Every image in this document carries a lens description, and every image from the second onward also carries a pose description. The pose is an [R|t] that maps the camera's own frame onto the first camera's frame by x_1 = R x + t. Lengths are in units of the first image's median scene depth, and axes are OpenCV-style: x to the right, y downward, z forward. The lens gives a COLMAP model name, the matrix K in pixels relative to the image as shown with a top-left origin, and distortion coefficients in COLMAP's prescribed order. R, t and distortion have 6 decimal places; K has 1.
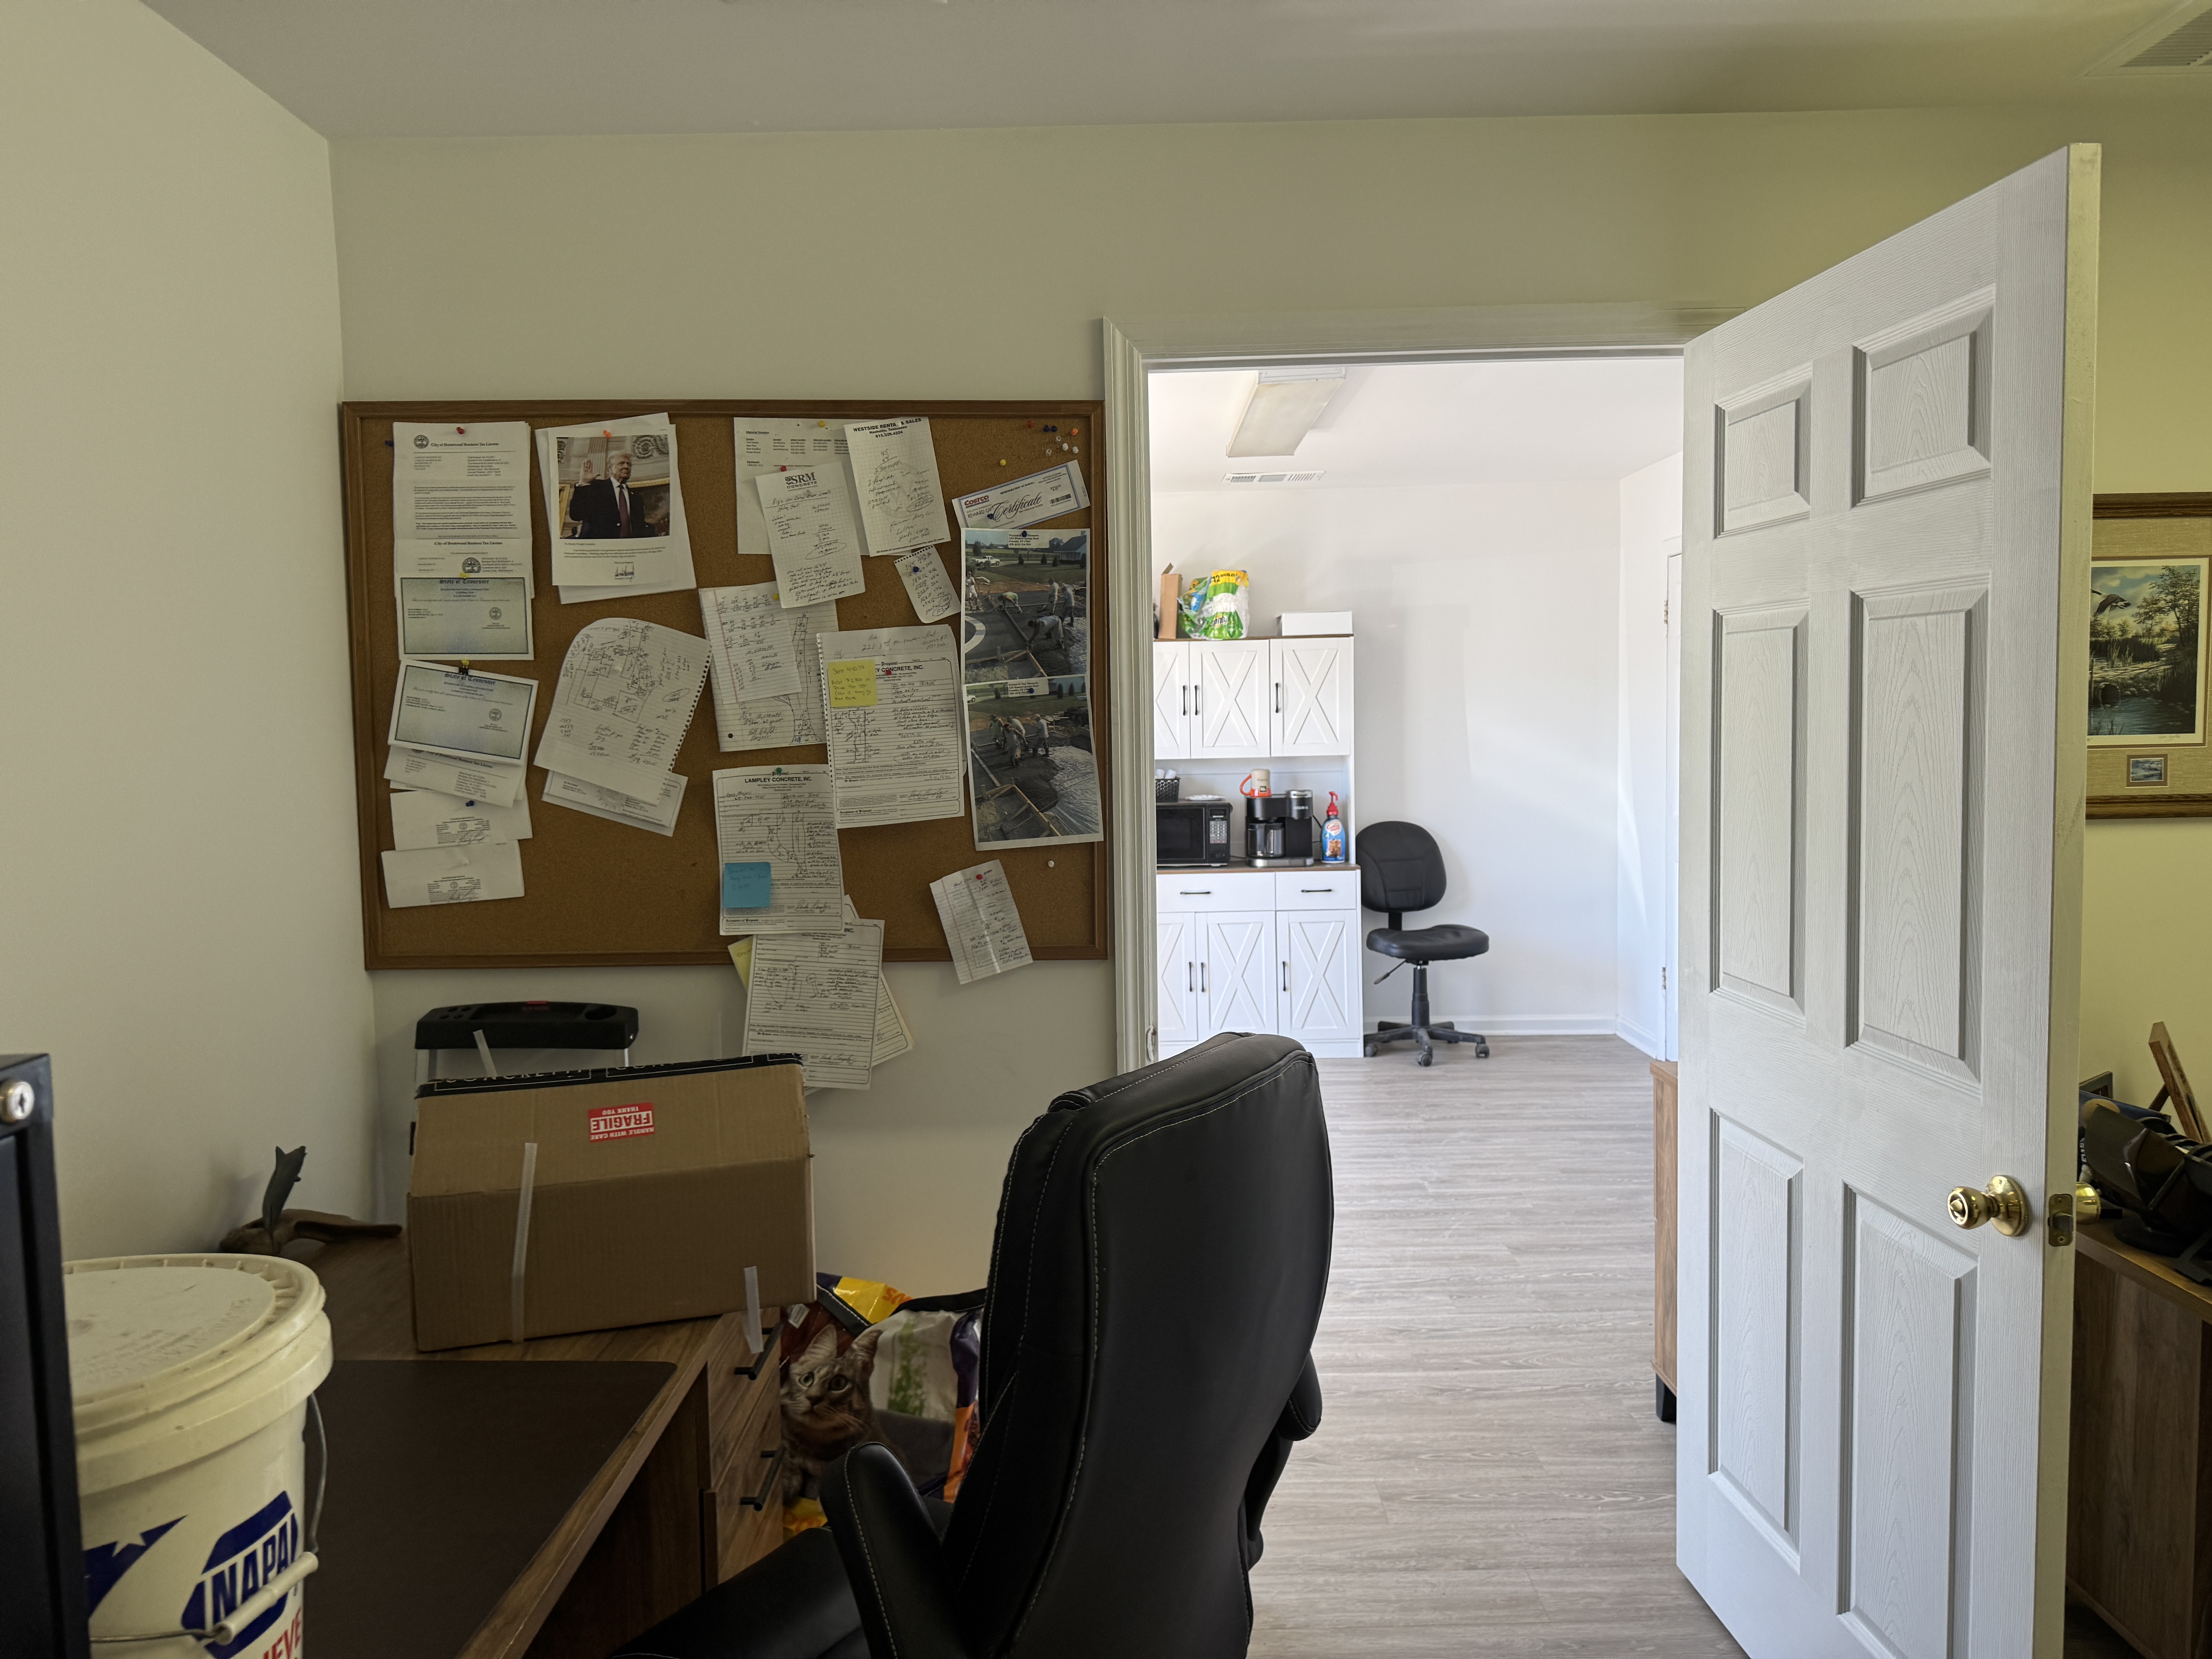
lens RADIAL K [[1616.7, 0, 1106.0], [0, 1616.7, 829.5], [0, 0, 1]] dist [0.005898, -0.008612]
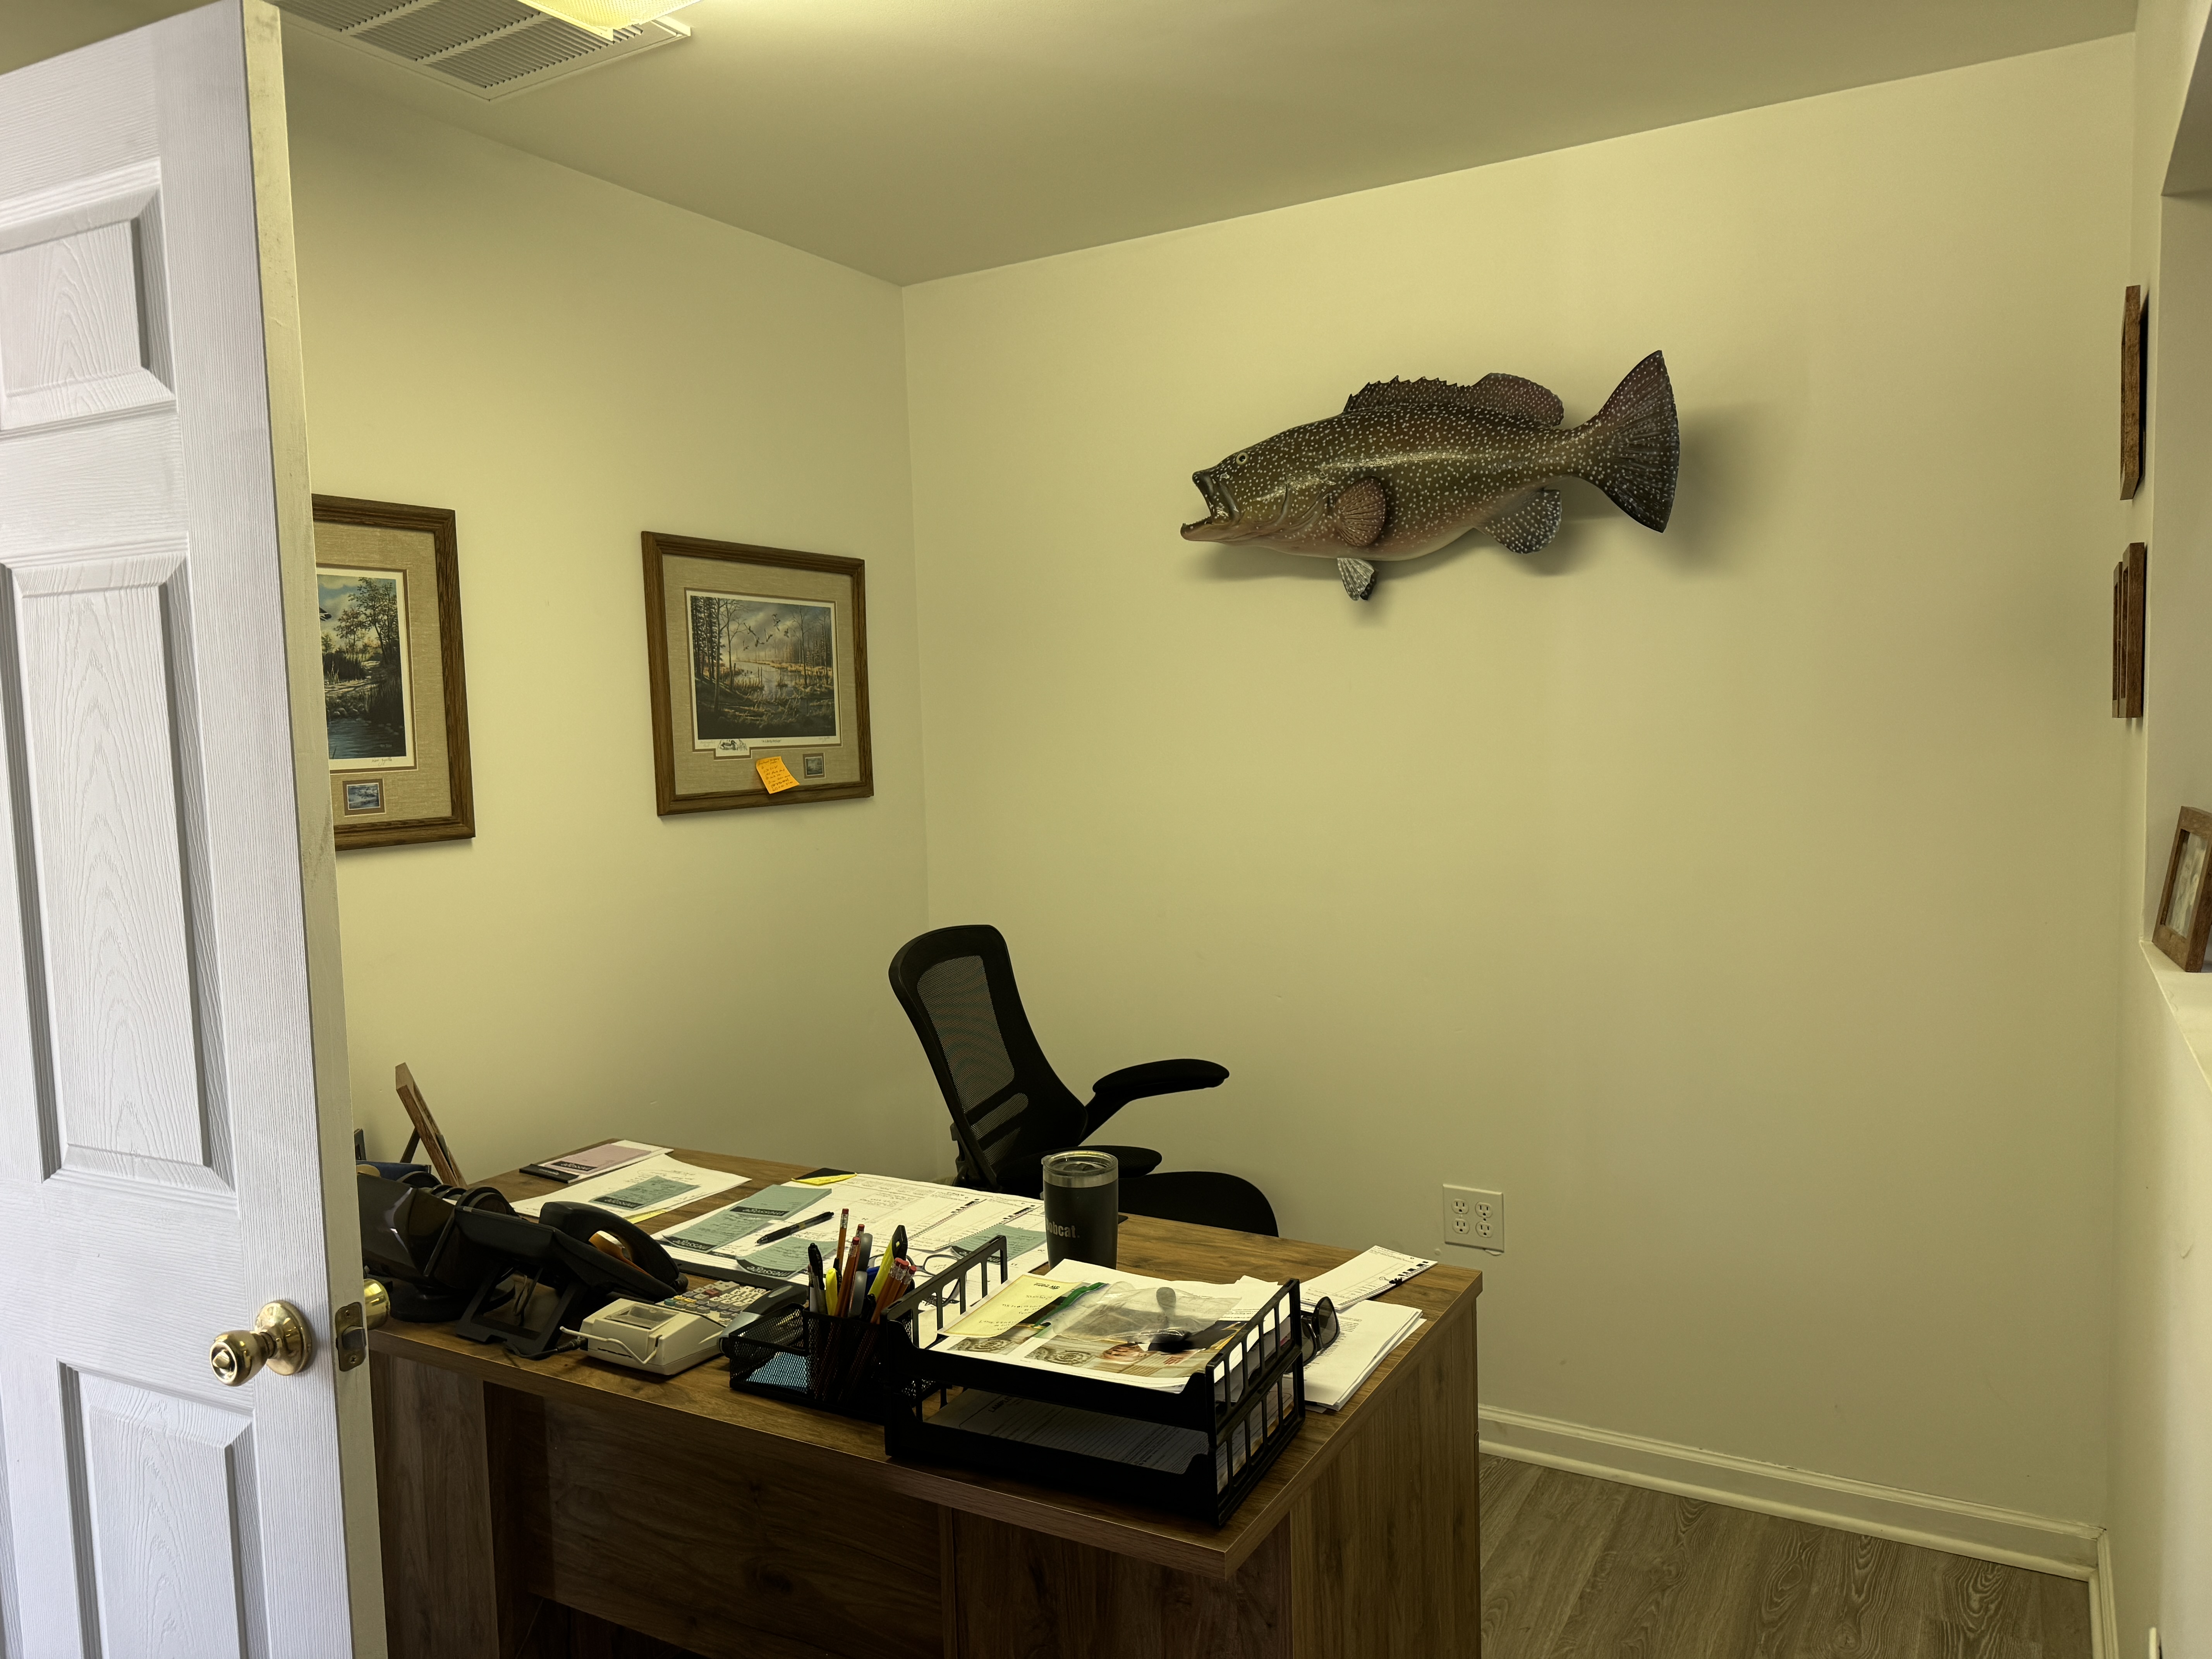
lens RADIAL K [[1616.7, 0, 1106.0], [0, 1616.7, 829.5], [0, 0, 1]] dist [0.005898, -0.008612]
pose [[0.517691, -0.057928, 0.853604, 0.095672], [0.086796, 0.996114, 0.014960, 0.007072], [-0.851153, 0.066345, 0.520707, 0.211581]]
